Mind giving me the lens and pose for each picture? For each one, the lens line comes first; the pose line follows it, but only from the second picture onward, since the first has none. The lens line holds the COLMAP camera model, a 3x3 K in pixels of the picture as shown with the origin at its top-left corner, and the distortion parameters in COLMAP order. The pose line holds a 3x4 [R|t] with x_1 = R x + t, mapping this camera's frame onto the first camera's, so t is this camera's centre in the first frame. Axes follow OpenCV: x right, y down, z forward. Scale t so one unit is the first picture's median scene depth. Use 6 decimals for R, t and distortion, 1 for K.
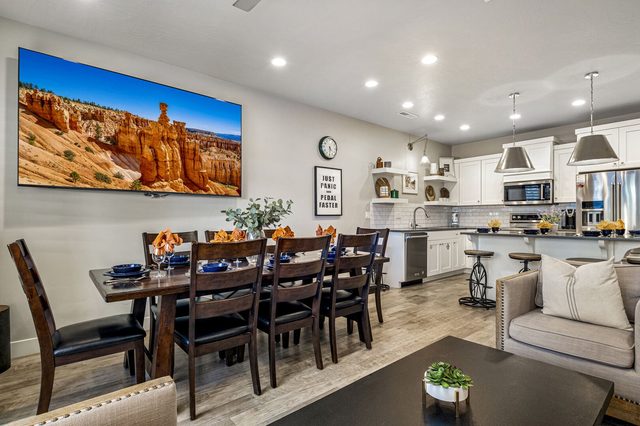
lens RADIAL K [[313.3, 0, 319.1], [0, 313.3, 219.0], [0, 0, 1]] dist [-0.003074, 0.000717]
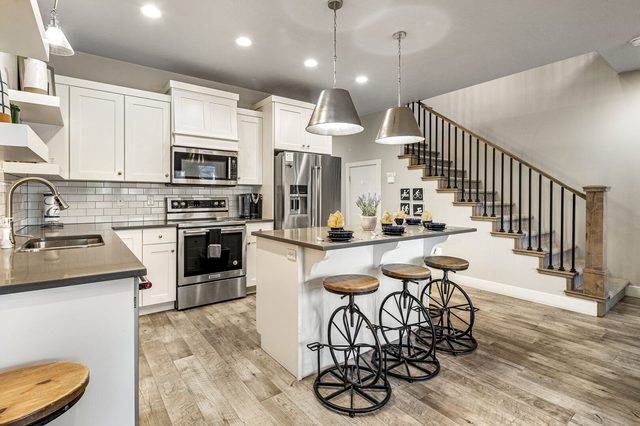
lens RADIAL K [[315.1, 0, 320.7], [0, 315.1, 198.4], [0, 0, 1]] dist [0.003692, -0.001791]
pose [[0.048229, -0.002468, 0.998833, 0.018808], [0.003529, 0.999991, 0.002301, -0.031010], [-0.998830, 0.003414, 0.048237, 1.218003]]
